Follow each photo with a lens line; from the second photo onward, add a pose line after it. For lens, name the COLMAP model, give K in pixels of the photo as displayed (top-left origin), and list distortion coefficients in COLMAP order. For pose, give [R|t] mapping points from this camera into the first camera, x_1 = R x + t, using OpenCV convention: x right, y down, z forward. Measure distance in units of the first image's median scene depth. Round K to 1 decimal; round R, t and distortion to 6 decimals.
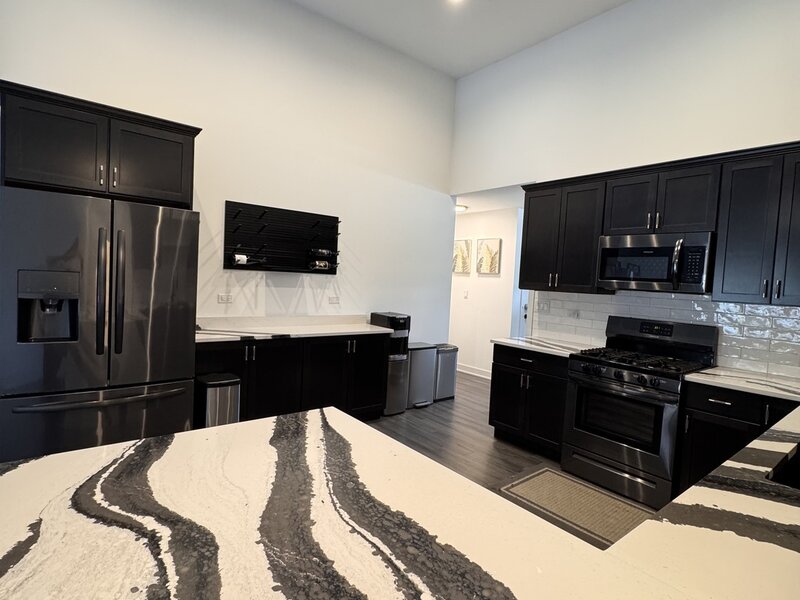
lens RADIAL K [[425.5, 0, 399.7], [0, 425.5, 300.8], [0, 0, 1]] dist [0.002165, -0.001731]
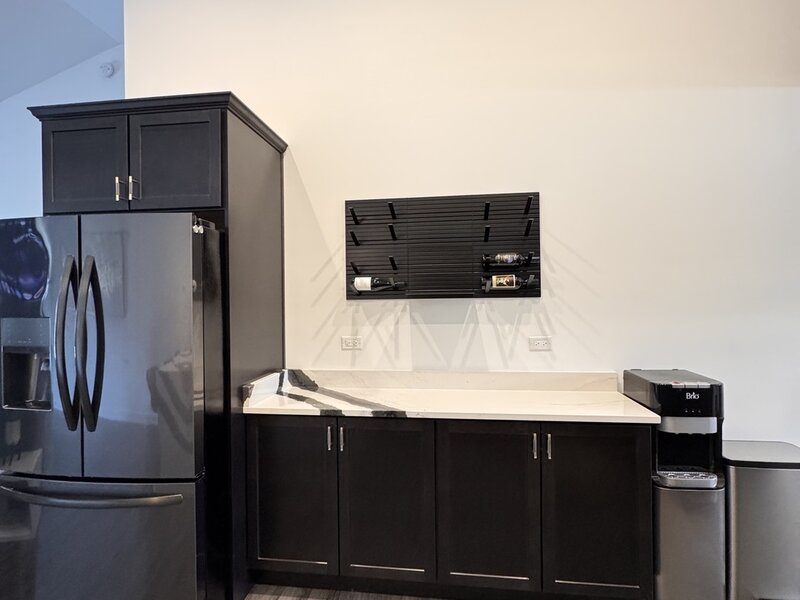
lens RADIAL K [[425.5, 0, 401.9], [0, 425.5, 298.9], [0, 0, 1]] dist [0.002165, -0.001731]
pose [[0.695366, -0.062427, -0.715939, 0.121768], [0.009920, 0.996959, -0.077296, -0.020158], [0.718587, 0.046647, 0.693871, 0.522799]]
